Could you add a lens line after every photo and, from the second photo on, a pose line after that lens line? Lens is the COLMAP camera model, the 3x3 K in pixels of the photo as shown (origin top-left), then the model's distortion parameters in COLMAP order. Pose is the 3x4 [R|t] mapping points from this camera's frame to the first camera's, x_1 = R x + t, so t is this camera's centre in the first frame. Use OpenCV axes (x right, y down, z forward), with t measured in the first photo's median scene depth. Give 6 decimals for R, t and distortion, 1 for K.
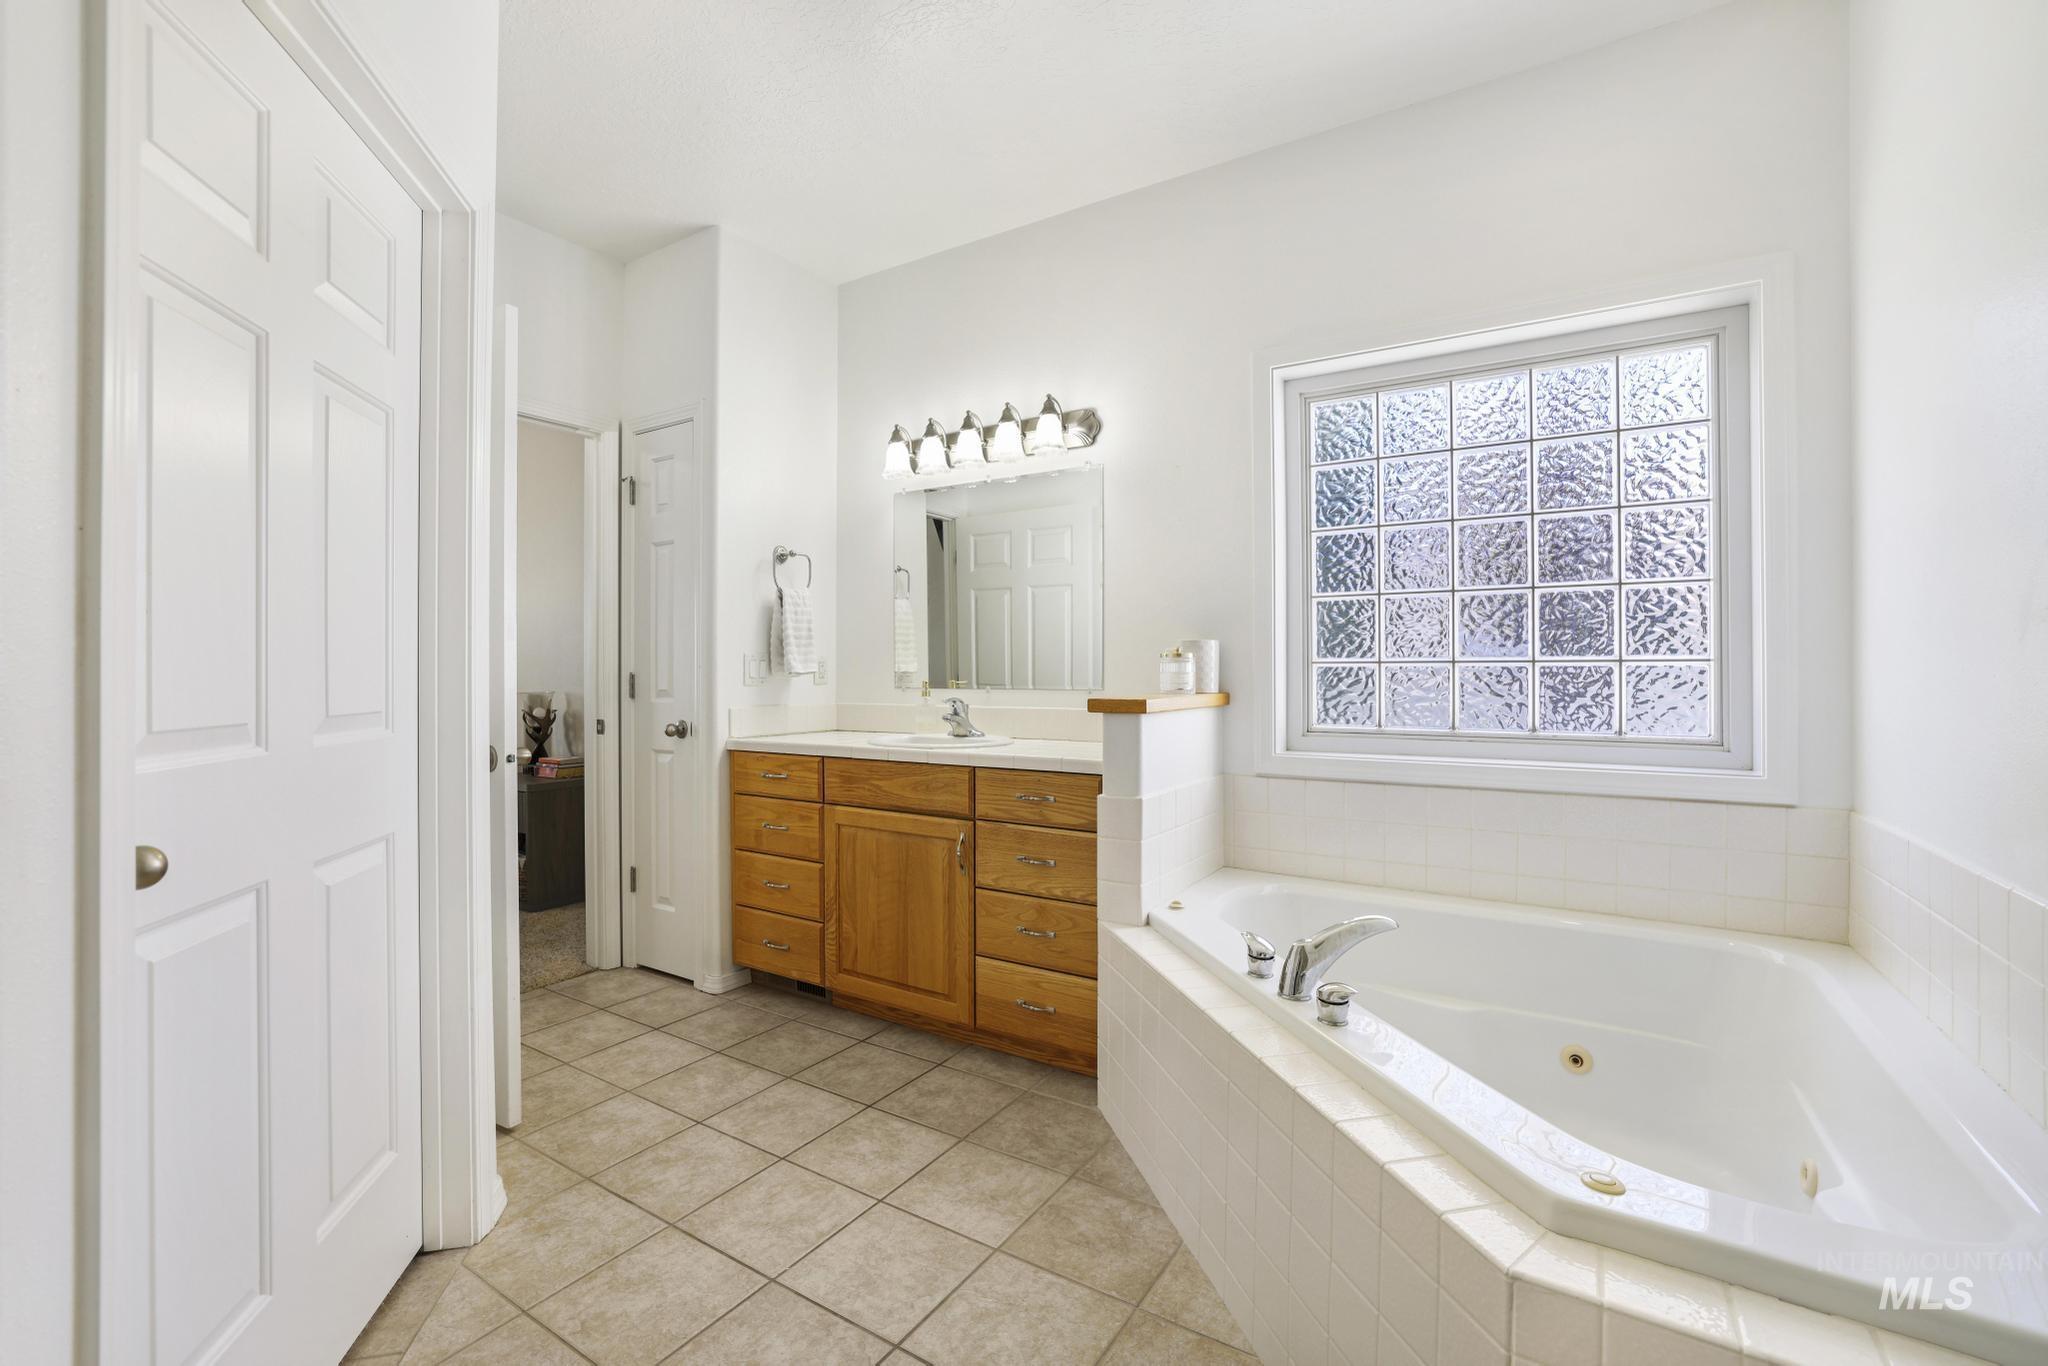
lens RADIAL K [[880.0, 0, 1024.0], [0, 880.0, 683.0], [0, 0, 1]] dist [-0.000314, 0.000004]
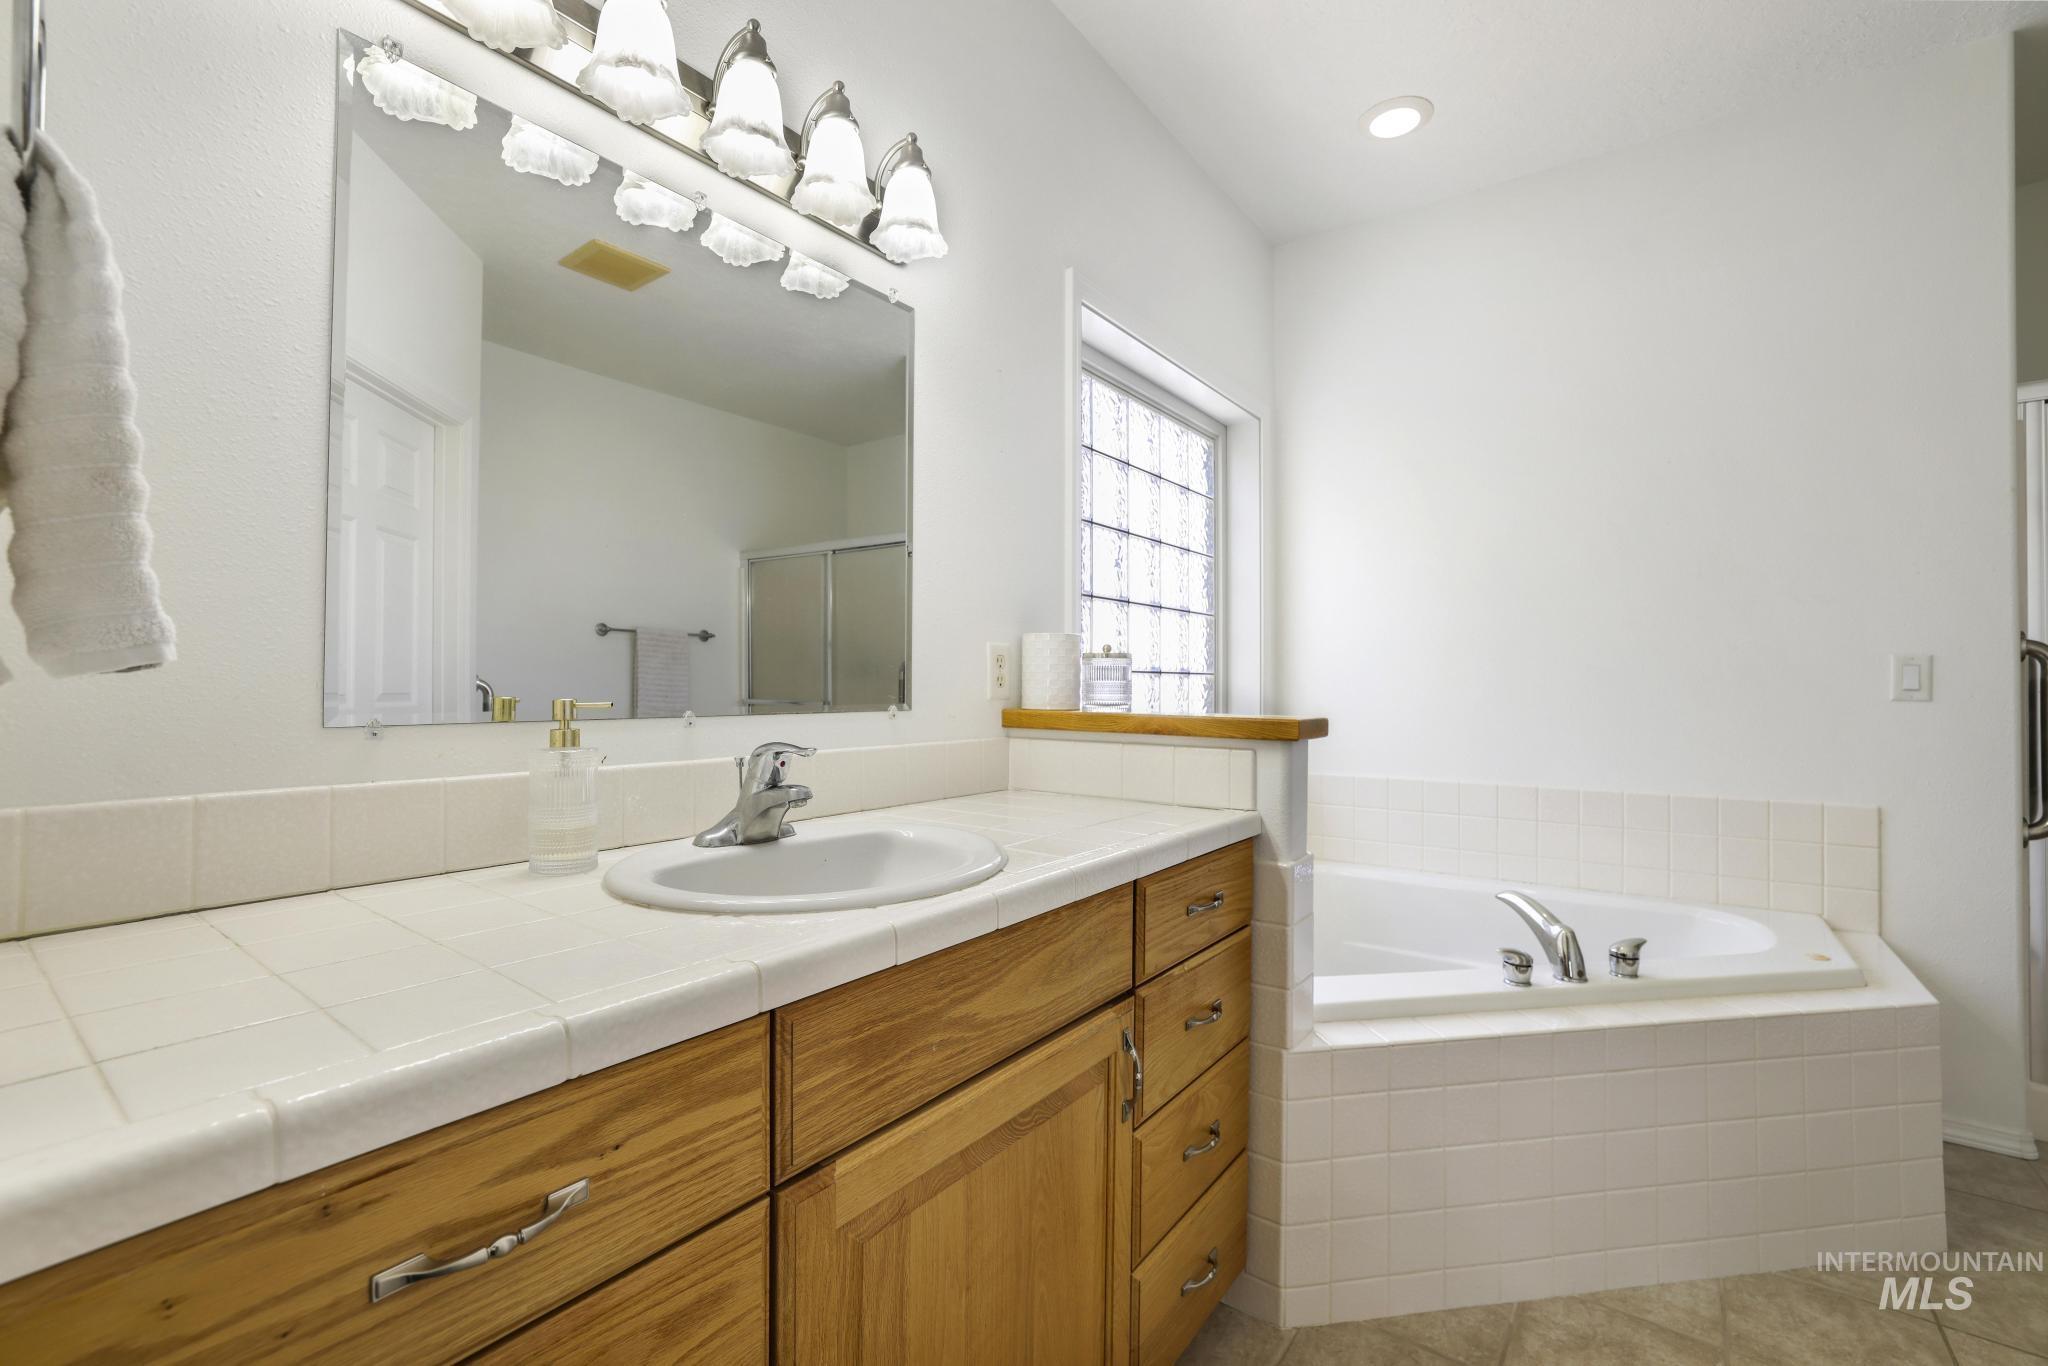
lens RADIAL K [[880.0, 0, 1024.0], [0, 880.0, 683.0], [0, 0, 1]] dist [-0.000314, 0.000004]
pose [[0.065274, 0.003991, 0.997859, -0.535624], [-0.001354, 0.999991, -0.003911, -0.010135], [-0.997866, -0.001096, 0.065278, 1.026251]]
